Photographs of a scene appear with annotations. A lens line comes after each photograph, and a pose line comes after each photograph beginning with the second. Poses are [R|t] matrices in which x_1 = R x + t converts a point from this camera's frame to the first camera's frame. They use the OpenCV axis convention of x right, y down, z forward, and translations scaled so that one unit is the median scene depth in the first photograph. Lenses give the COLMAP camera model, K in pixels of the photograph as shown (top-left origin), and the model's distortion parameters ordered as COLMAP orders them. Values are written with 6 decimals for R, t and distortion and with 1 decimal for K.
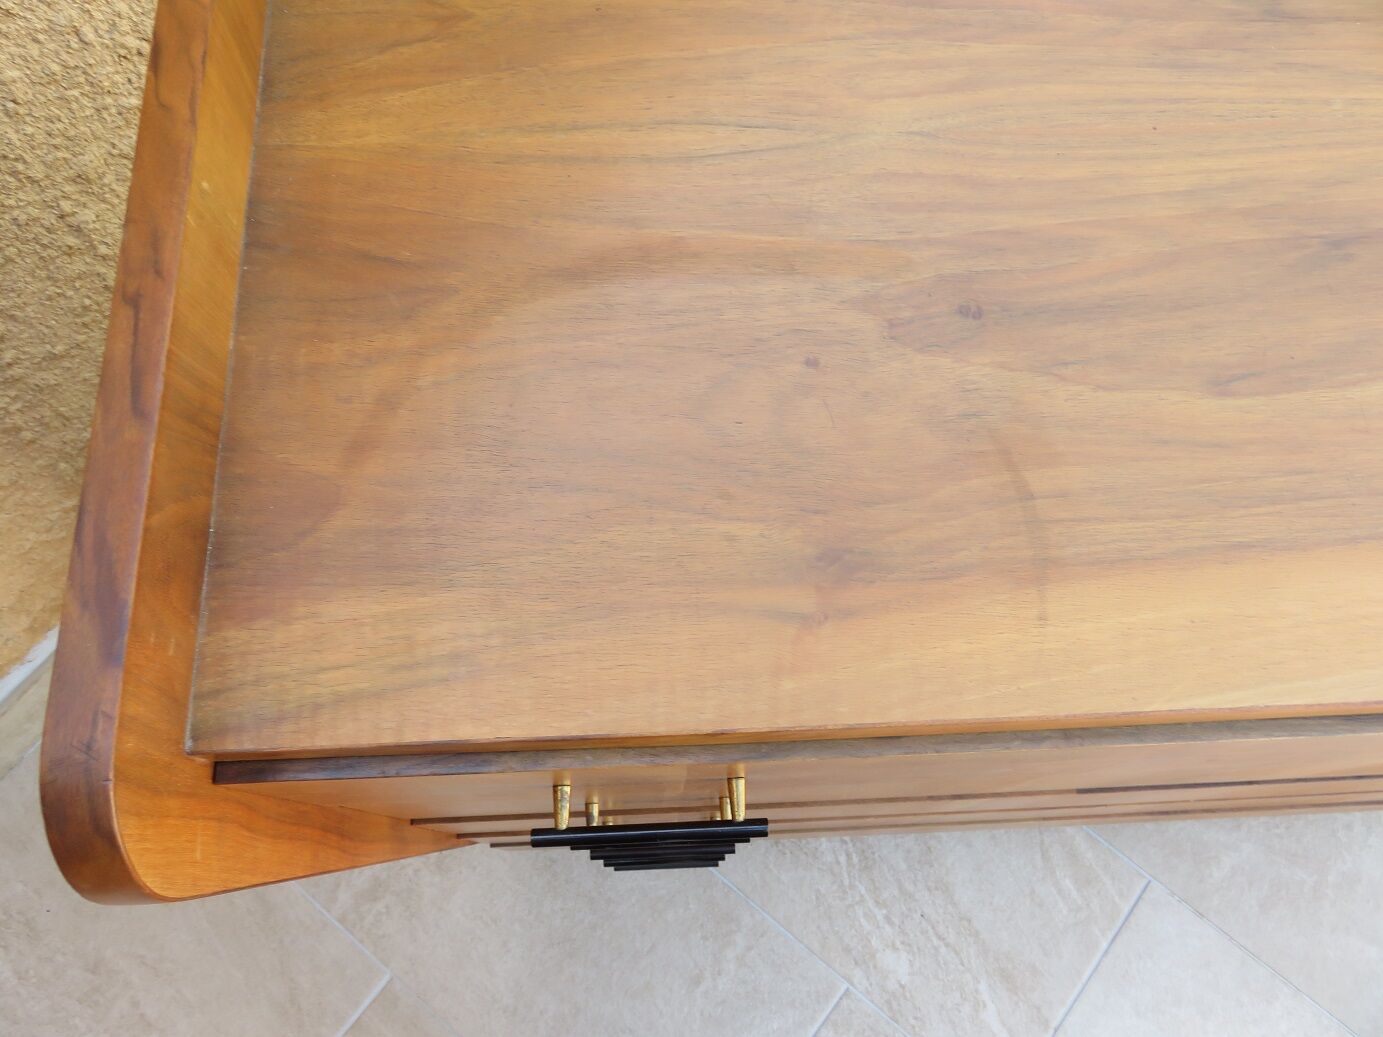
lens RADIAL K [[1055.7, 0, 701.0], [0, 1055.7, 530.0], [0, 0, 1]] dist [-0.007681, 0.016542]
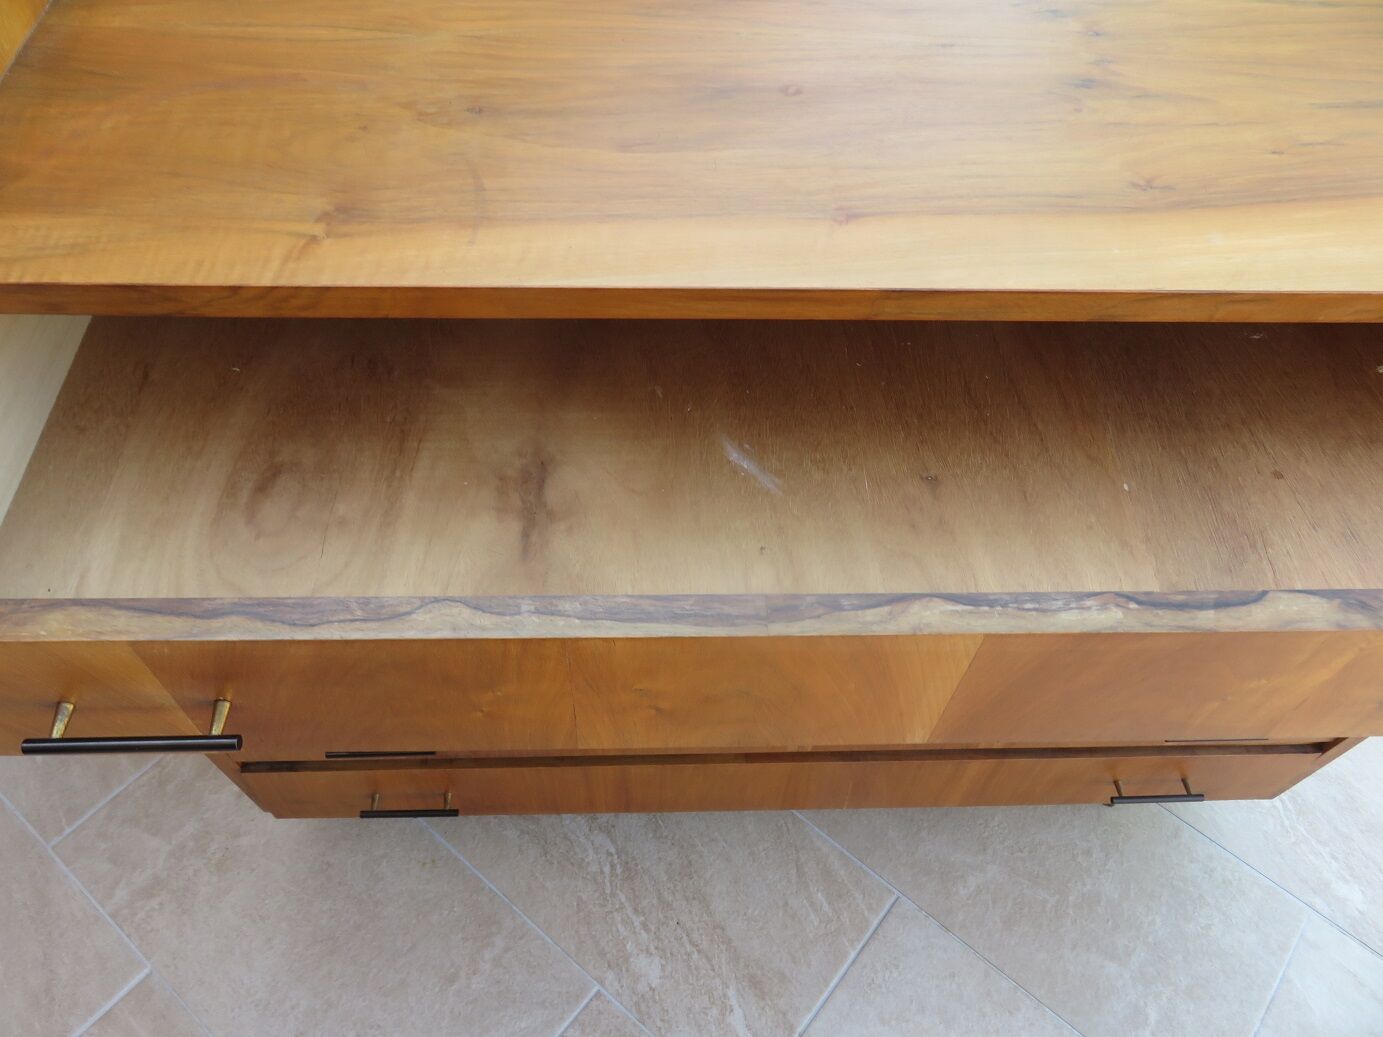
lens RADIAL K [[1055.7, 0, 704.3], [0, 1055.7, 526.7], [0, 0, 1]] dist [-0.007681, 0.016542]
pose [[0.999701, 0.021617, 0.011396, 0.545577], [-0.017158, 0.952981, -0.302545, 0.778402], [-0.017400, 0.302259, 0.953067, -0.277466]]
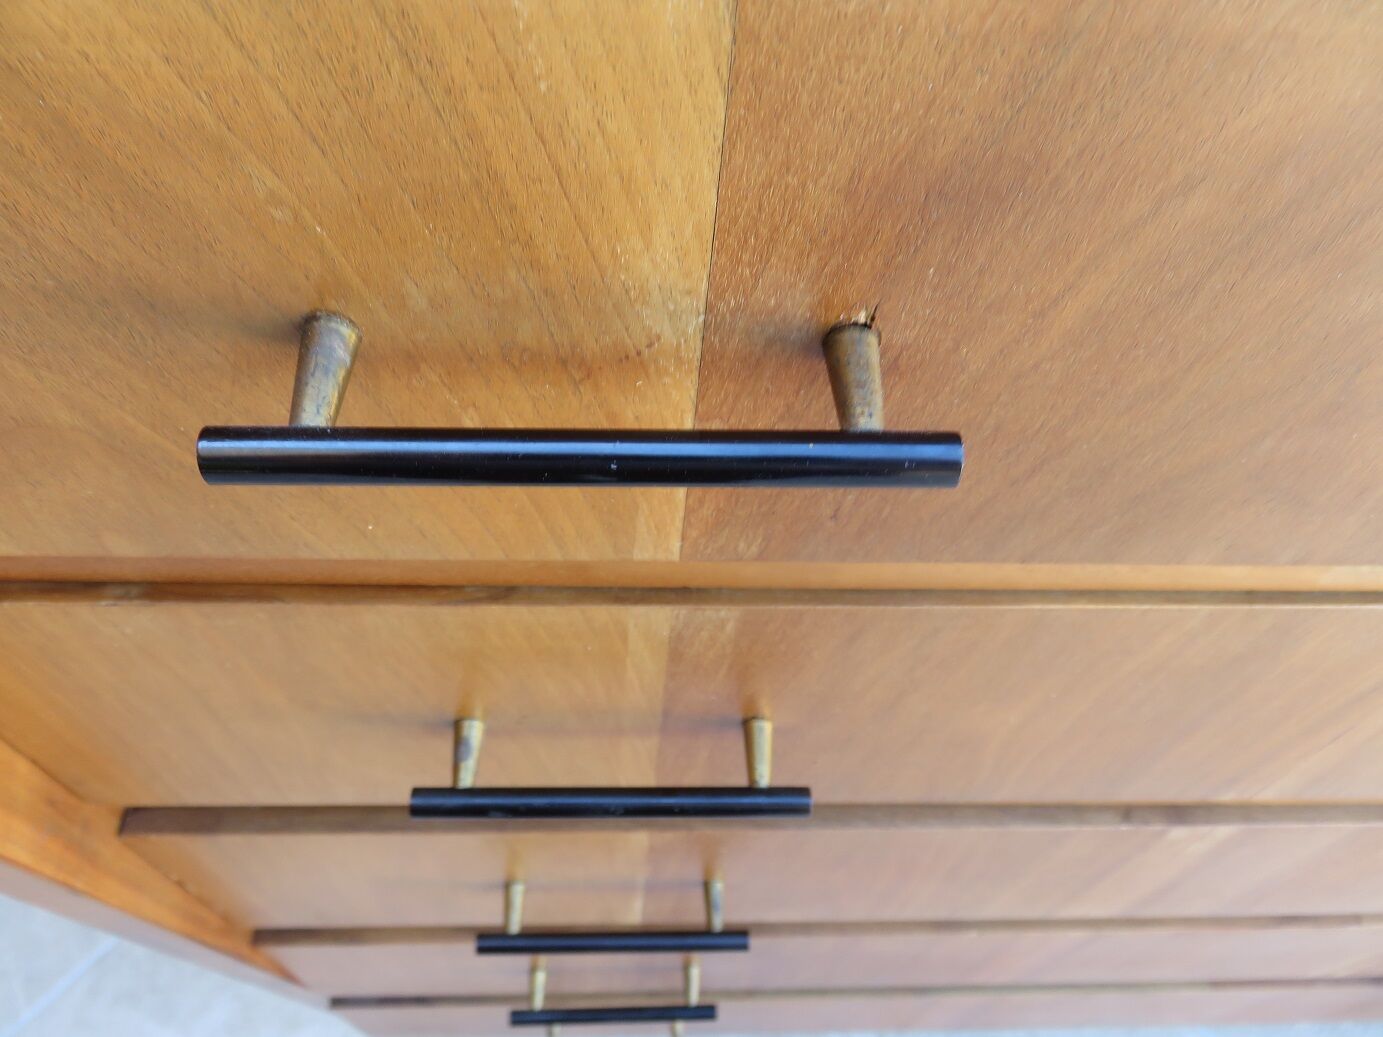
lens RADIAL K [[1055.7, 0, 689.9], [0, 1055.7, 517.3], [0, 0, 1]] dist [-0.007681, 0.016542]
pose [[0.999079, 0.041334, 0.011490, -0.022222], [-0.036787, 0.963196, -0.266270, 0.371012], [-0.022073, 0.265602, 0.963830, 0.683770]]
